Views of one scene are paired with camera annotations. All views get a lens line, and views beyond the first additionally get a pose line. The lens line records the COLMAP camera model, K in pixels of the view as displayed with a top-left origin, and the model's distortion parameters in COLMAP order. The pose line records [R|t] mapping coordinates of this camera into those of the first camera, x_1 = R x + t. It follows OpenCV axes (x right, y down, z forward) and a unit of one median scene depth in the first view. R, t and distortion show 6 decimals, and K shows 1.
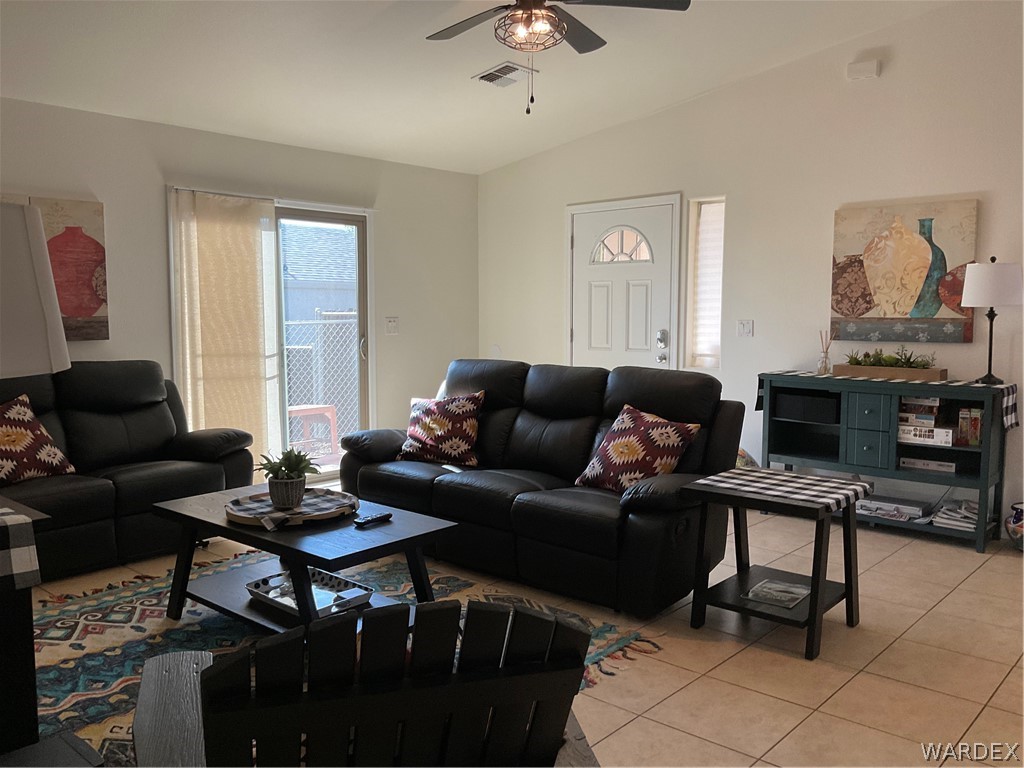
lens RADIAL K [[851.8, 0, 512.0], [0, 851.8, 384.0], [0, 0, 1]] dist [0.116049, -0.230067]
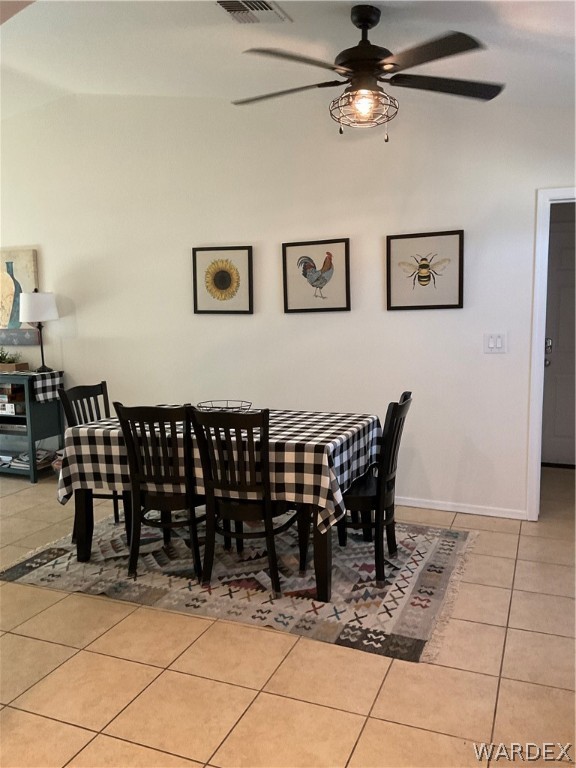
lens RADIAL K [[638.8, 0, 288.0], [0, 638.8, 384.0], [0, 0, 1]] dist [0.116049, -0.230067]
pose [[0.943712, -0.056293, 0.325942, 0.563215], [0.046873, 0.998227, 0.036689, -0.000782], [-0.327429, -0.019346, 0.944678, -0.211293]]
